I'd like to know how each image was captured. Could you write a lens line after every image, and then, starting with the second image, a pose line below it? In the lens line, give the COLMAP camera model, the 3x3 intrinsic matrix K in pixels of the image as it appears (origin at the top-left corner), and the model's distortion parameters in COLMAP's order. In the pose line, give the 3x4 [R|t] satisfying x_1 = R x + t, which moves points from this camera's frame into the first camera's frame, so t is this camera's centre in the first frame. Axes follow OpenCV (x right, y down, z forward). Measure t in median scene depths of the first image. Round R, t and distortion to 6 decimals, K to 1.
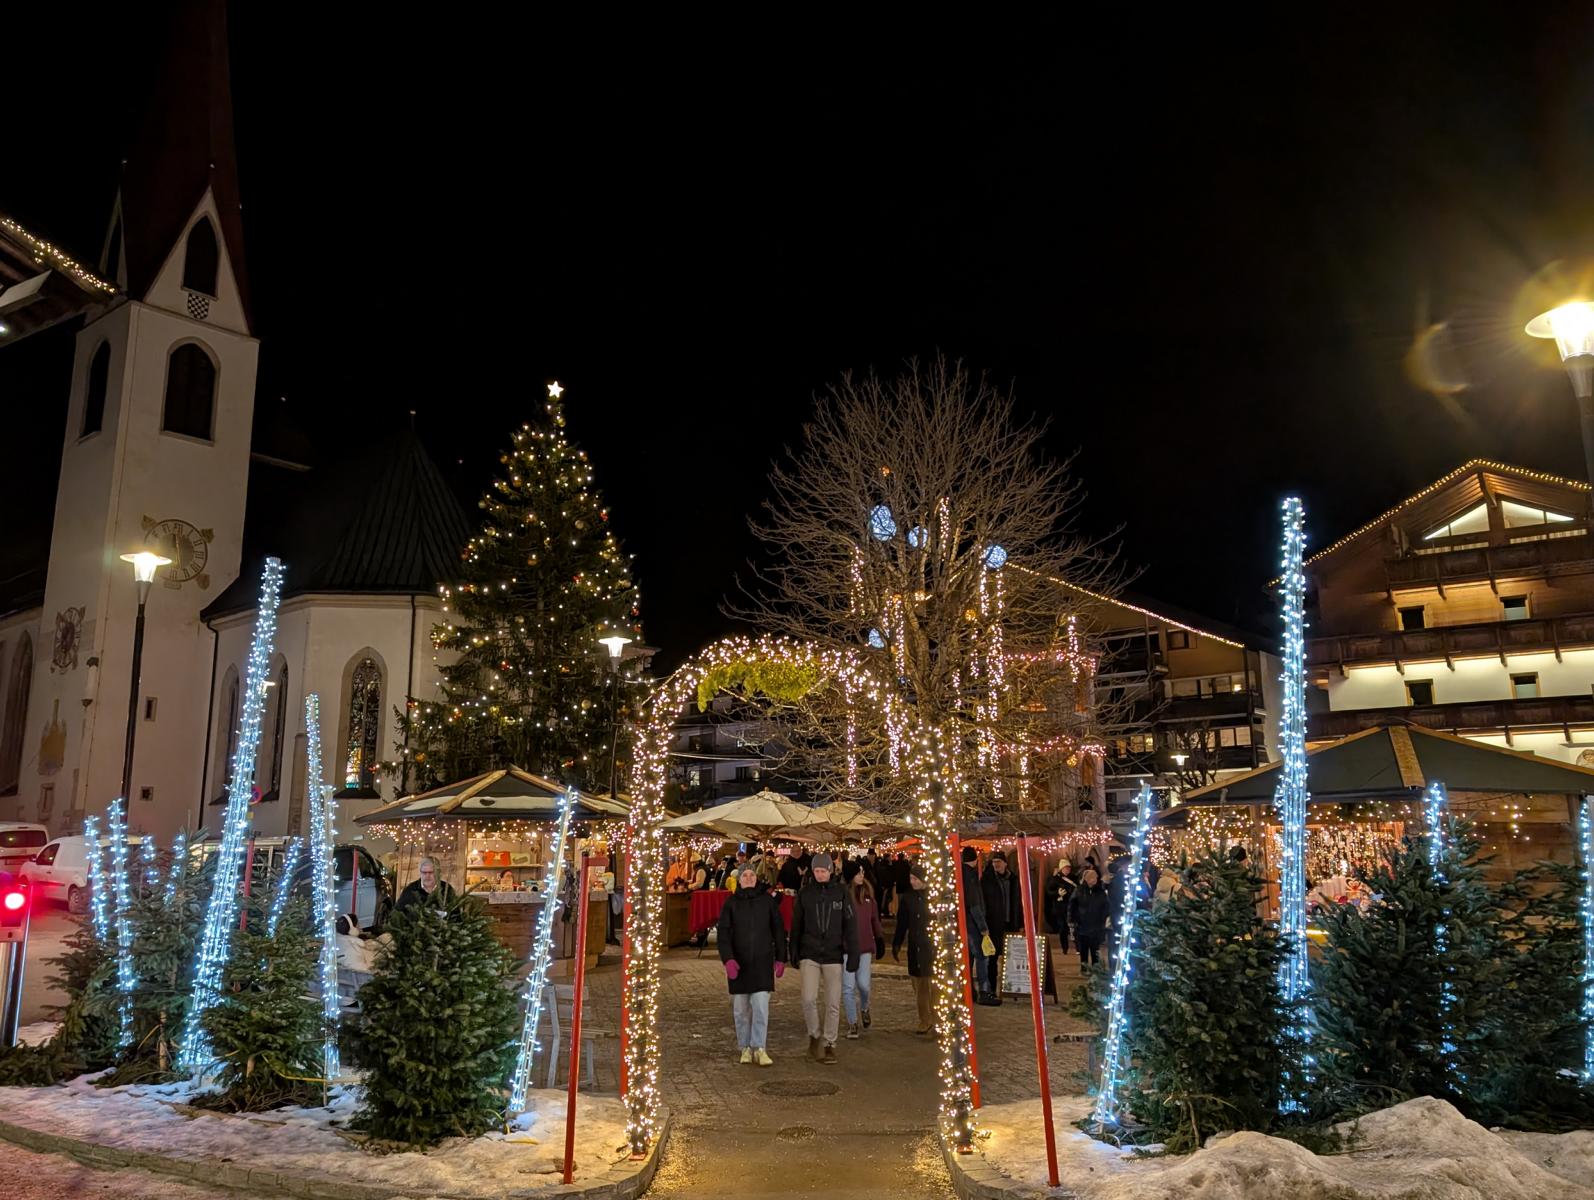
lens RADIAL K [[1263.5, 0, 739.4], [0, 1263.5, 605.0], [0, 0, 1]] dist [0.003695, -0.001774]
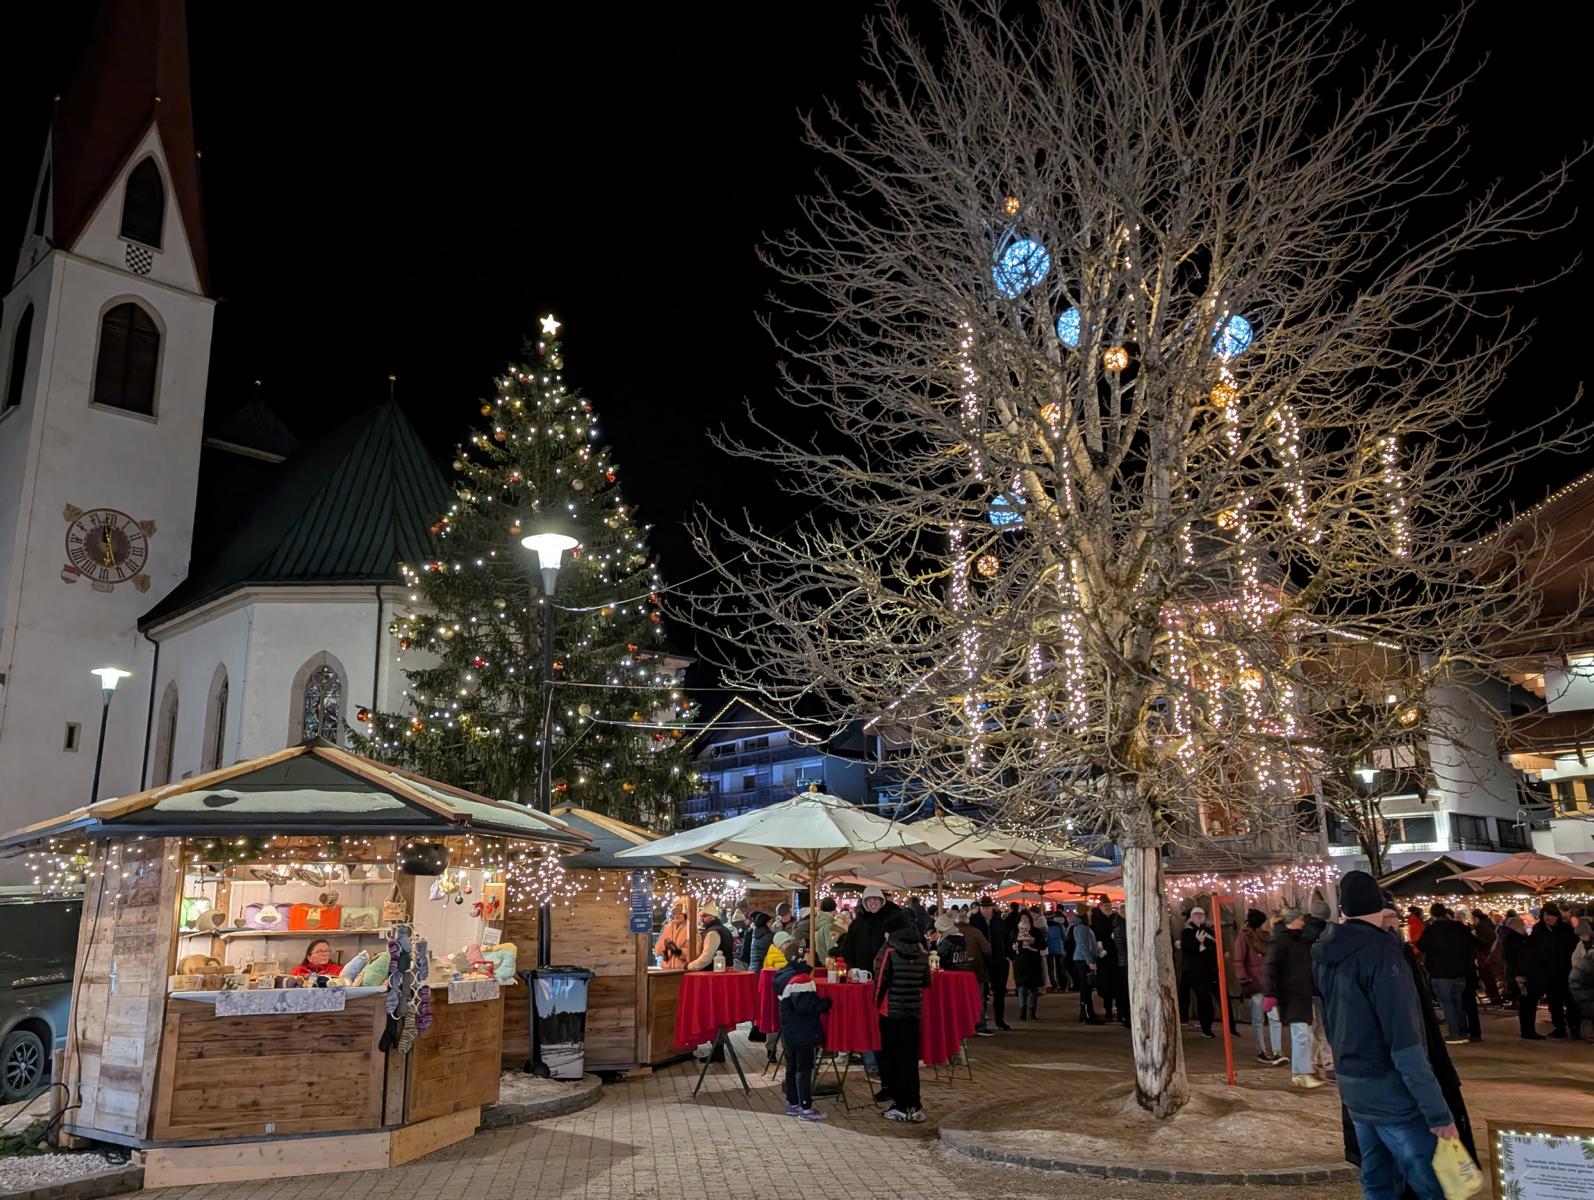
lens RADIAL K [[1263.5, 0, 739.4], [0, 1263.5, 605.0], [0, 0, 1]] dist [0.003695, -0.001774]
pose [[0.998583, -0.022708, -0.048133, 0.009025], [0.020731, 0.998937, -0.041182, 0.044325], [0.049017, 0.040125, 0.997992, 0.221137]]
